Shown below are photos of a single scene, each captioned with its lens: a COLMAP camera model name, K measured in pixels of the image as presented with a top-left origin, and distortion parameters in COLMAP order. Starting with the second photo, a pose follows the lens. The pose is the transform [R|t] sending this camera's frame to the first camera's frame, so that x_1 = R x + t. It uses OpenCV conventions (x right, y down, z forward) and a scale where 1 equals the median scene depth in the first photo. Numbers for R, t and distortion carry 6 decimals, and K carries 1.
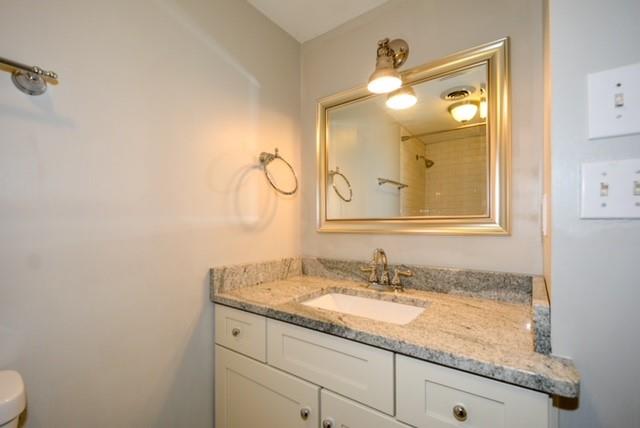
lens RADIAL K [[283.7, 0, 323.6], [0, 283.7, 223.1], [0, 0, 1]] dist [0.008566, -0.003380]
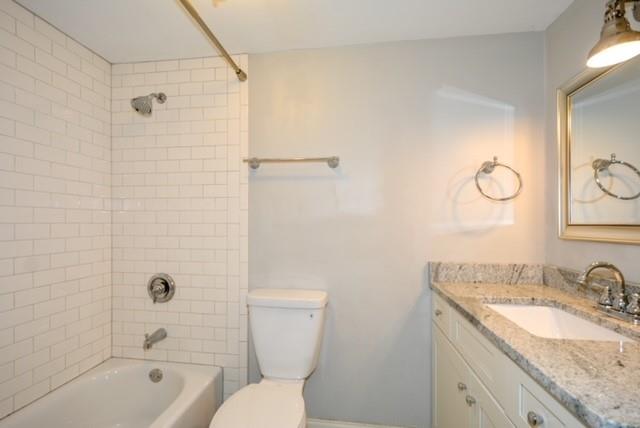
lens RADIAL K [[283.7, 0, 321.0], [0, 283.7, 218.8], [0, 0, 1]] dist [0.008566, -0.003380]
pose [[0.483458, -0.014706, -0.875244, 0.467256], [-0.000117, 0.999858, -0.016864, -0.016057], [0.875368, 0.008256, 0.483387, -0.073503]]
